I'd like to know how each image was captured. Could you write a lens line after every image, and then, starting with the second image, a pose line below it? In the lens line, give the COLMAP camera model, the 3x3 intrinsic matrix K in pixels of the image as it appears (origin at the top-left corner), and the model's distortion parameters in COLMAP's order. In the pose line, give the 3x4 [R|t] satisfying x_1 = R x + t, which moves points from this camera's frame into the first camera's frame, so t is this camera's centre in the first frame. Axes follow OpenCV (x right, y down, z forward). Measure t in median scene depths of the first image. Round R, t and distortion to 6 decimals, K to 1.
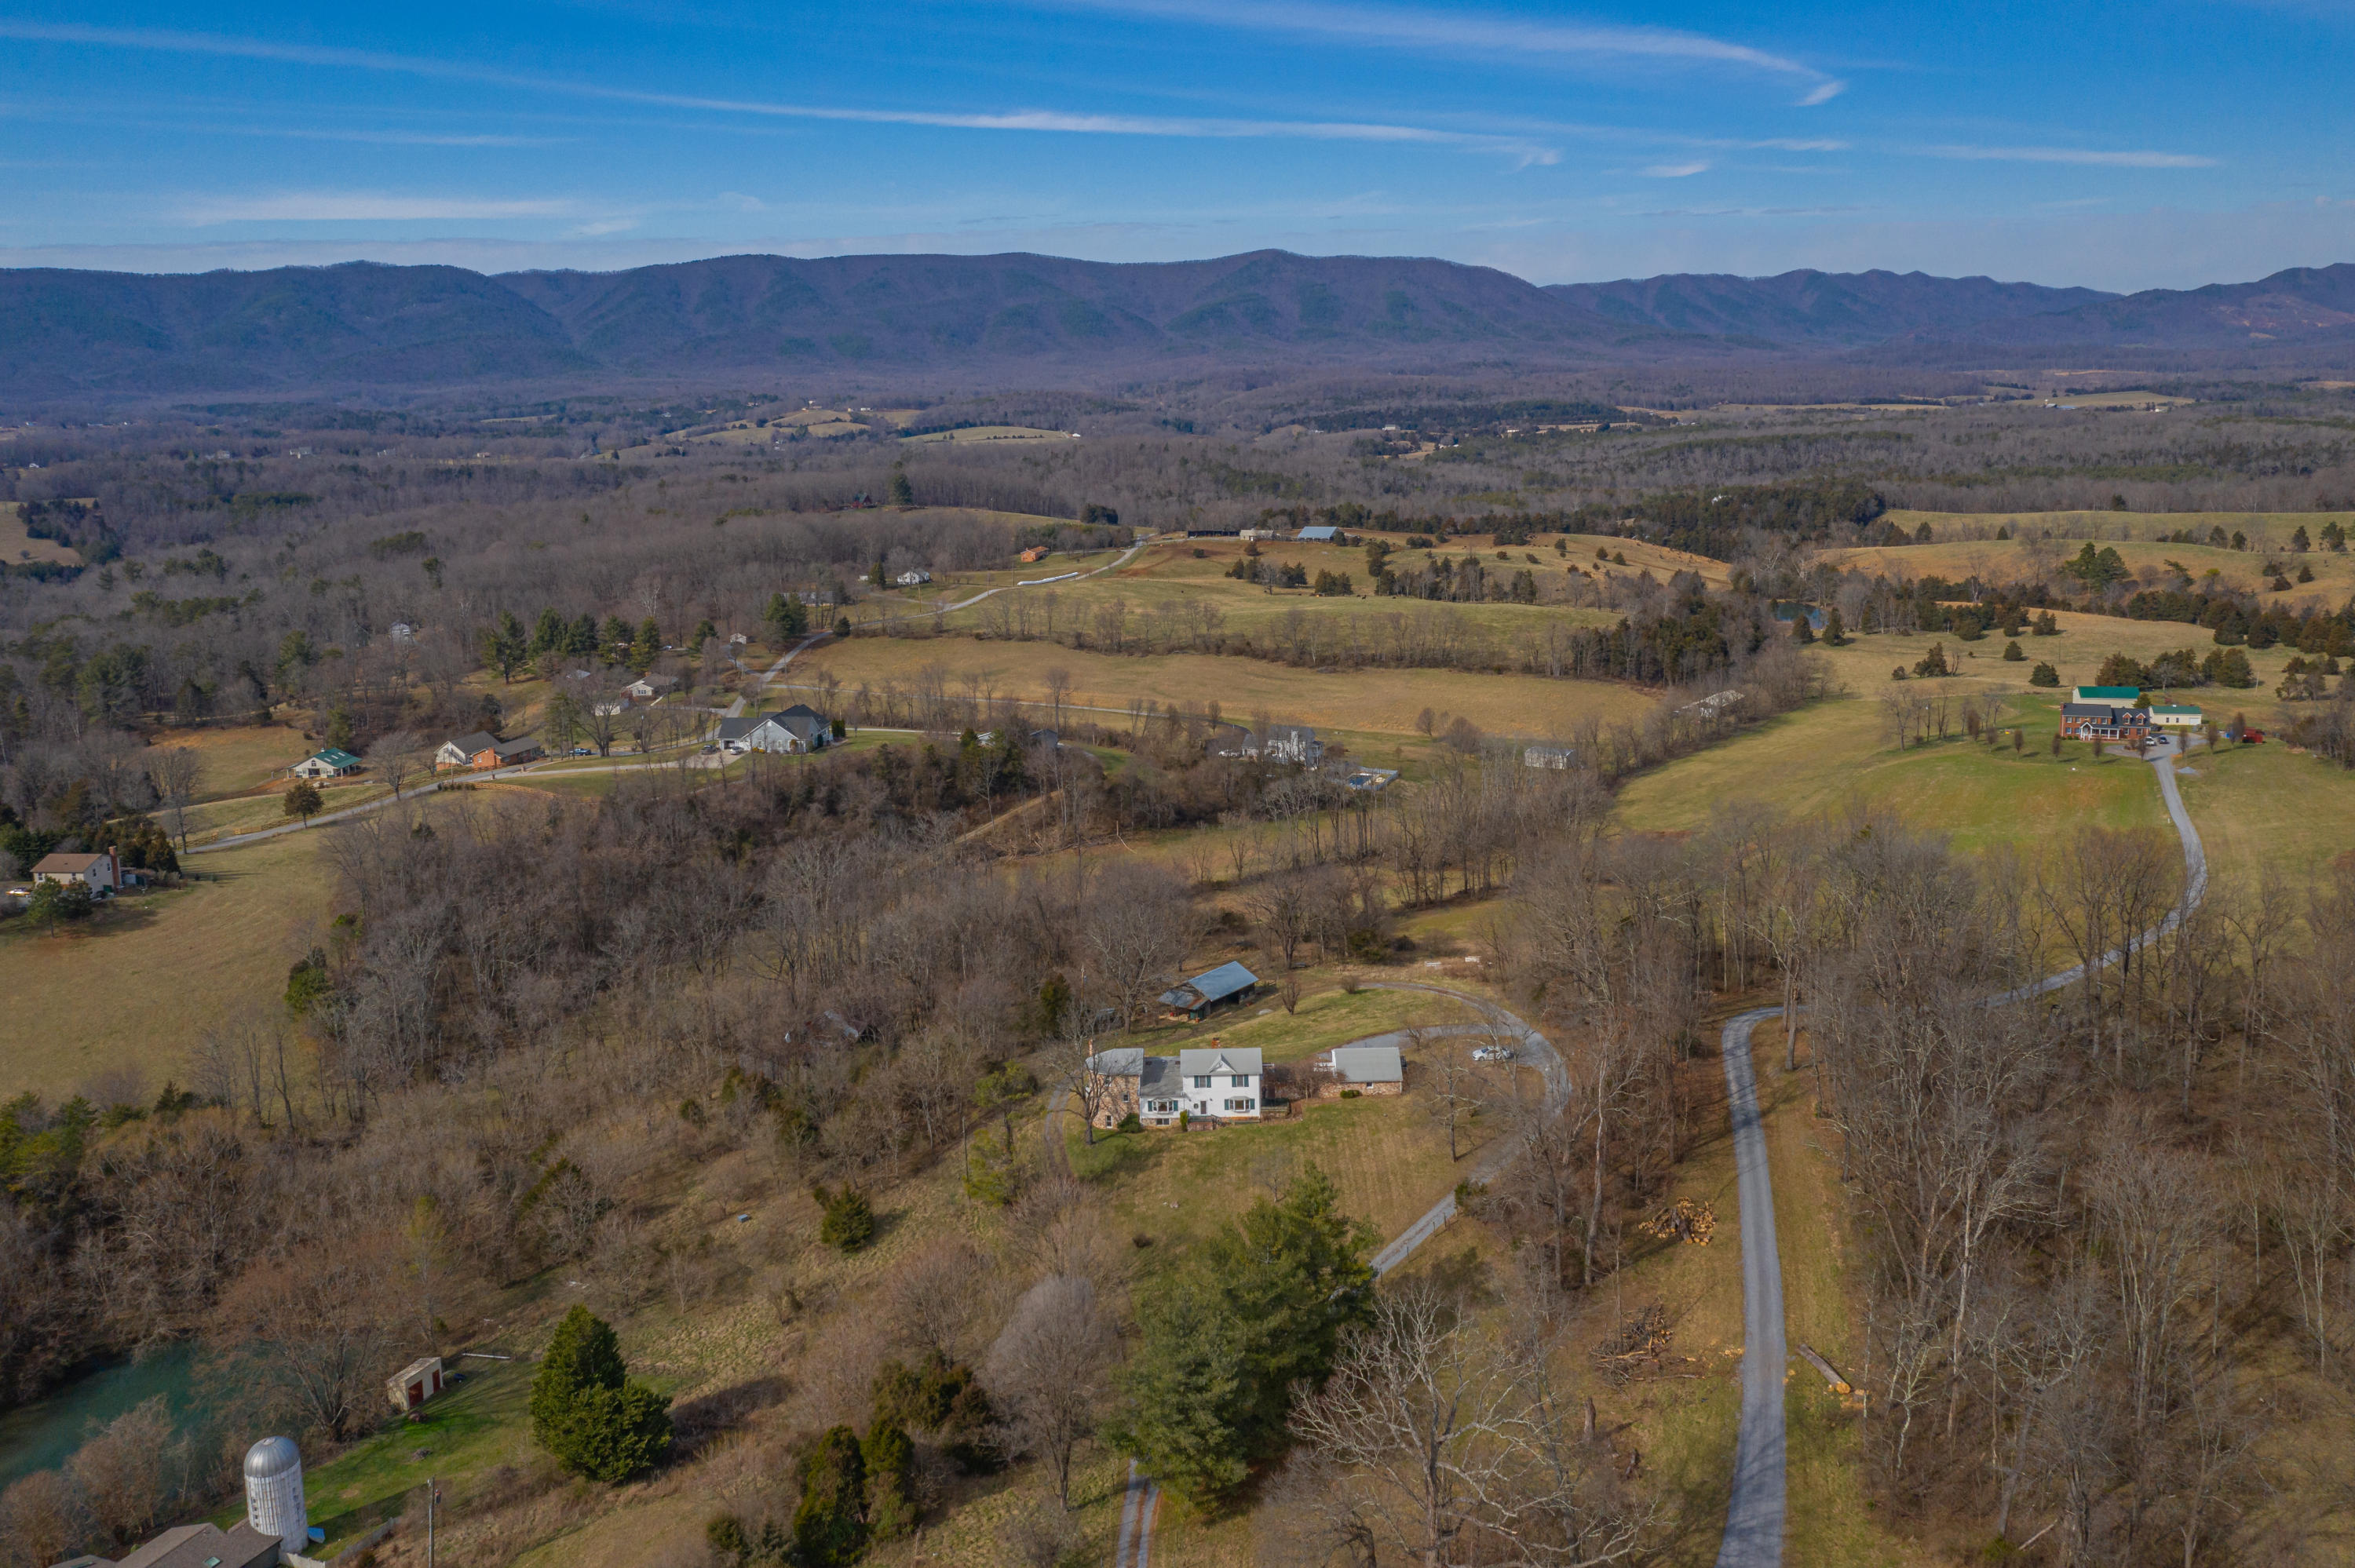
lens RADIAL K [[1768.2, 0, 1177.7], [0, 1768.2, 781.9], [0, 0, 1]] dist [-0.013339, 0.003071]
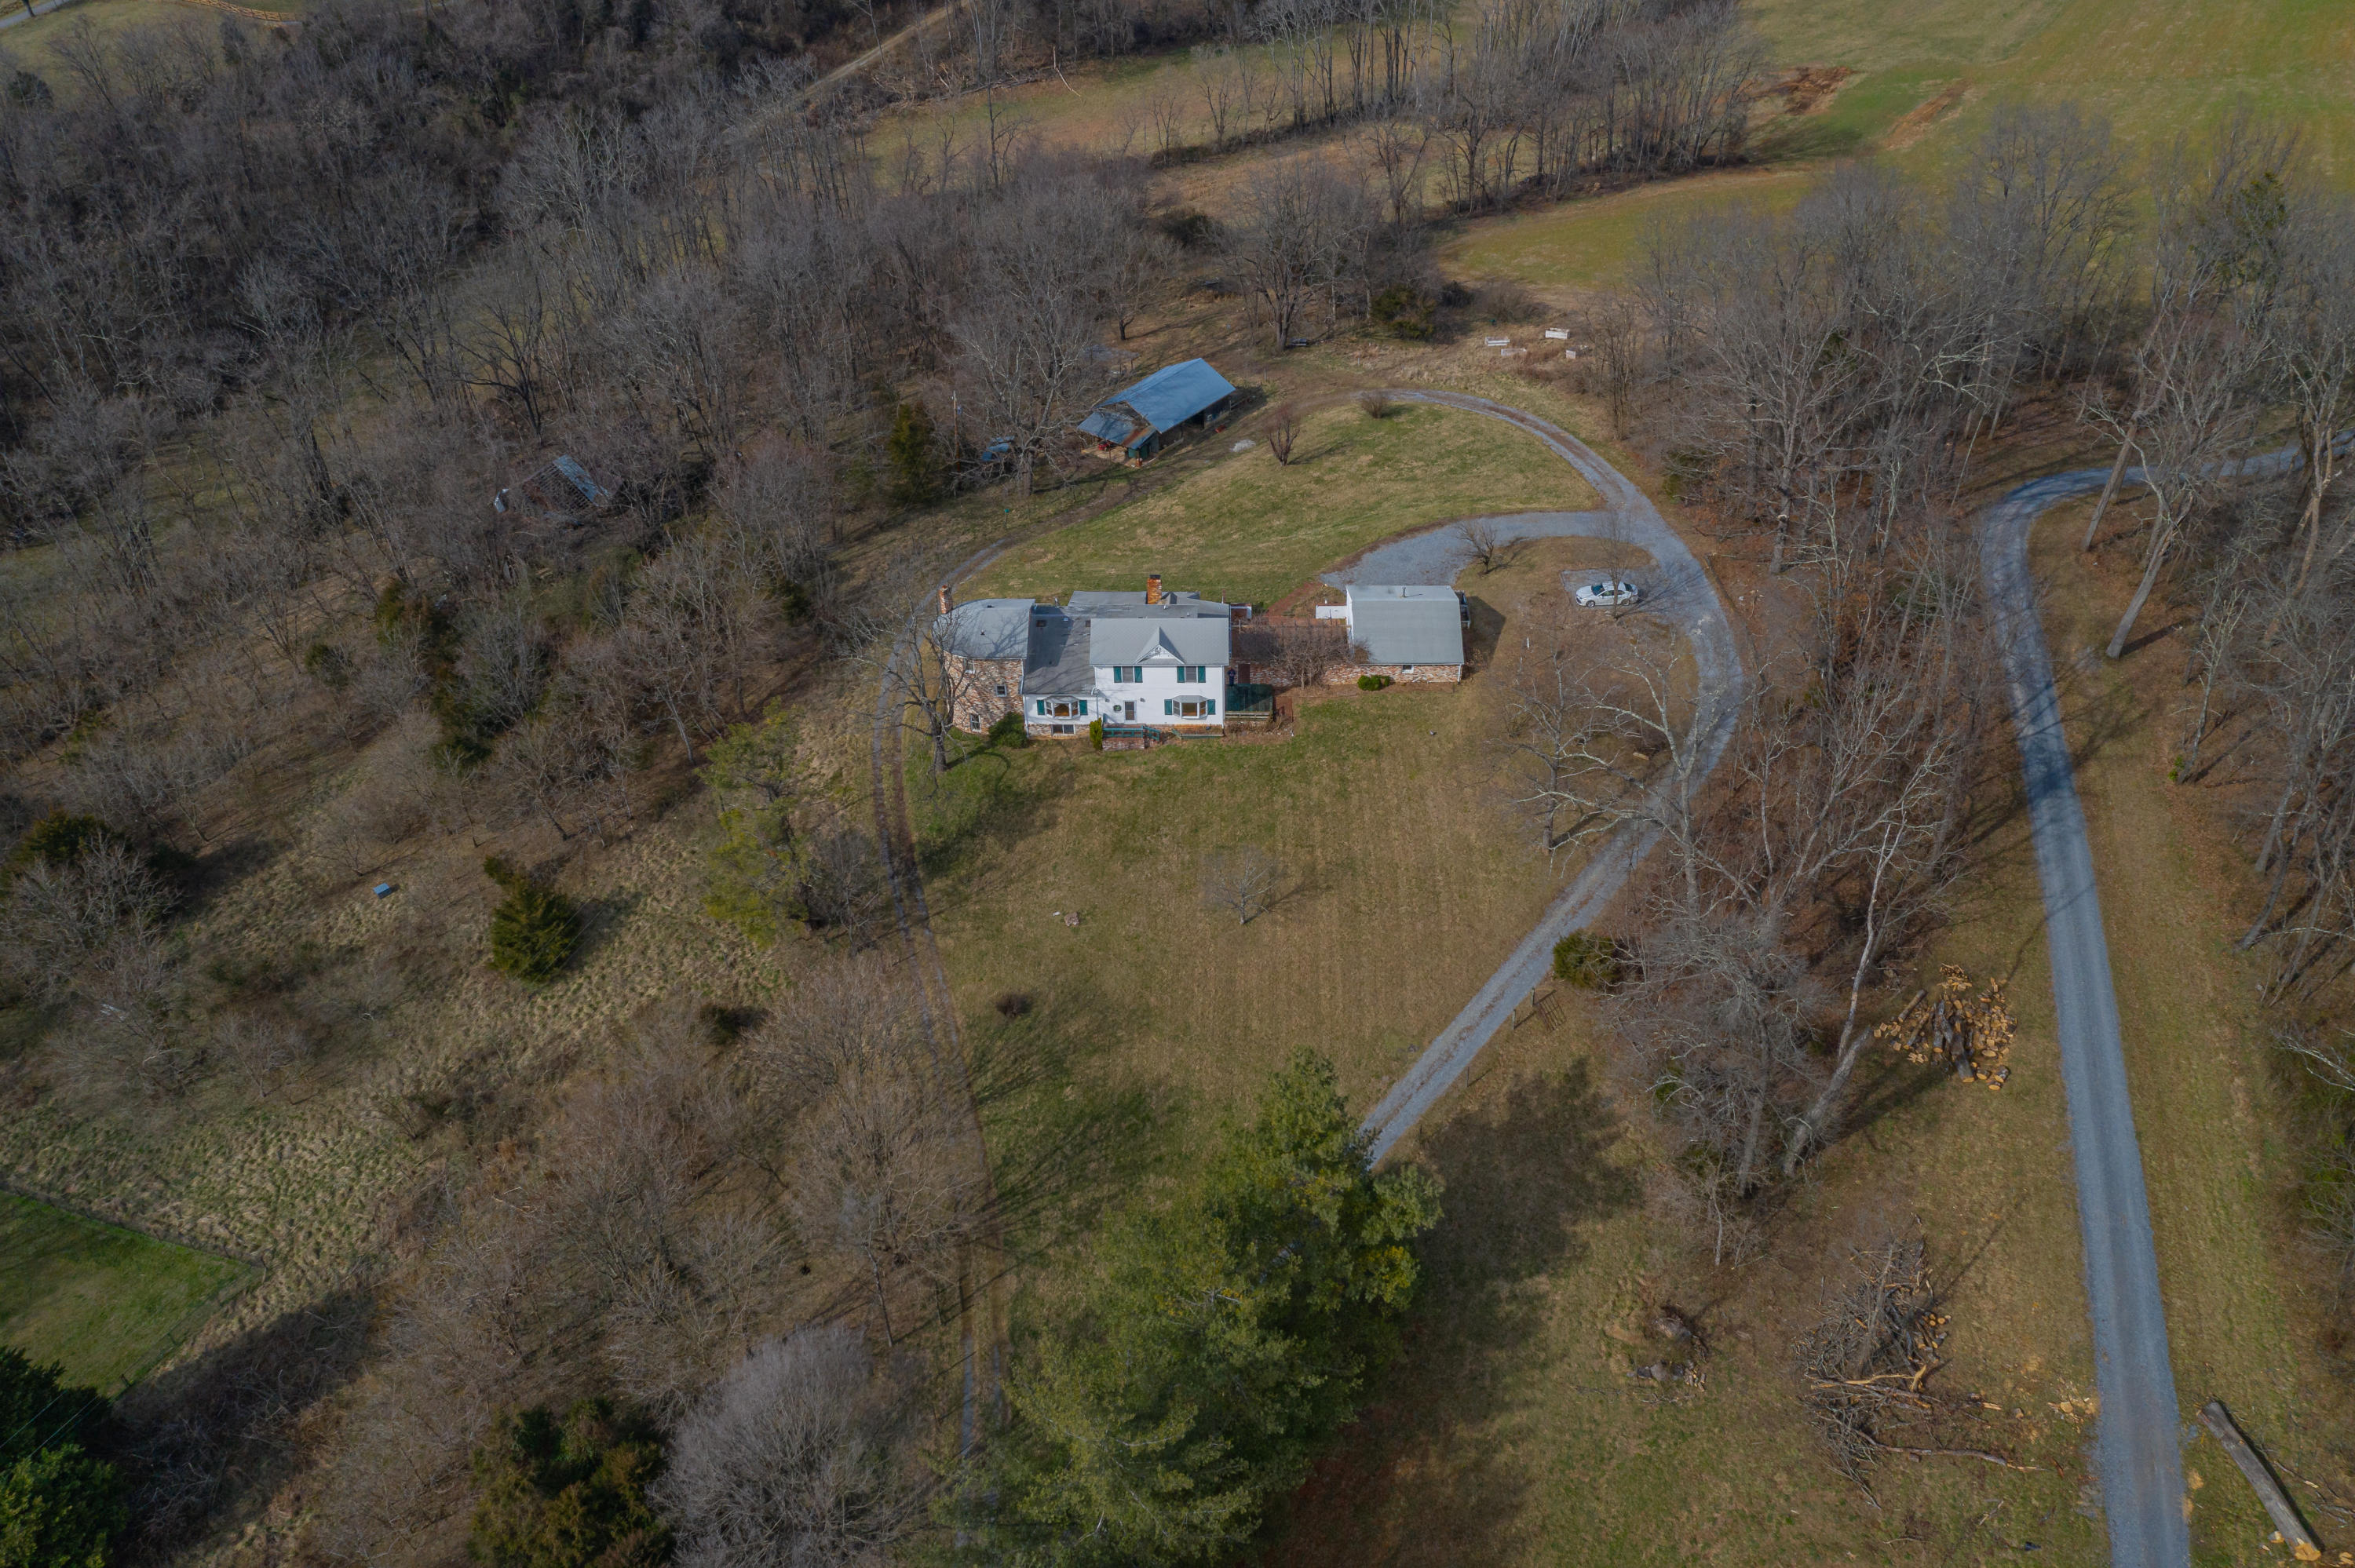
lens RADIAL K [[1768.2, 0, 1170.9], [0, 1768.2, 788.8], [0, 0, 1]] dist [-0.013339, 0.003071]
pose [[0.999957, 0.008012, 0.004706, 0.025939], [-0.009271, 0.893793, 0.448384, -0.061811], [-0.000614, -0.448408, 0.893829, 0.450350]]
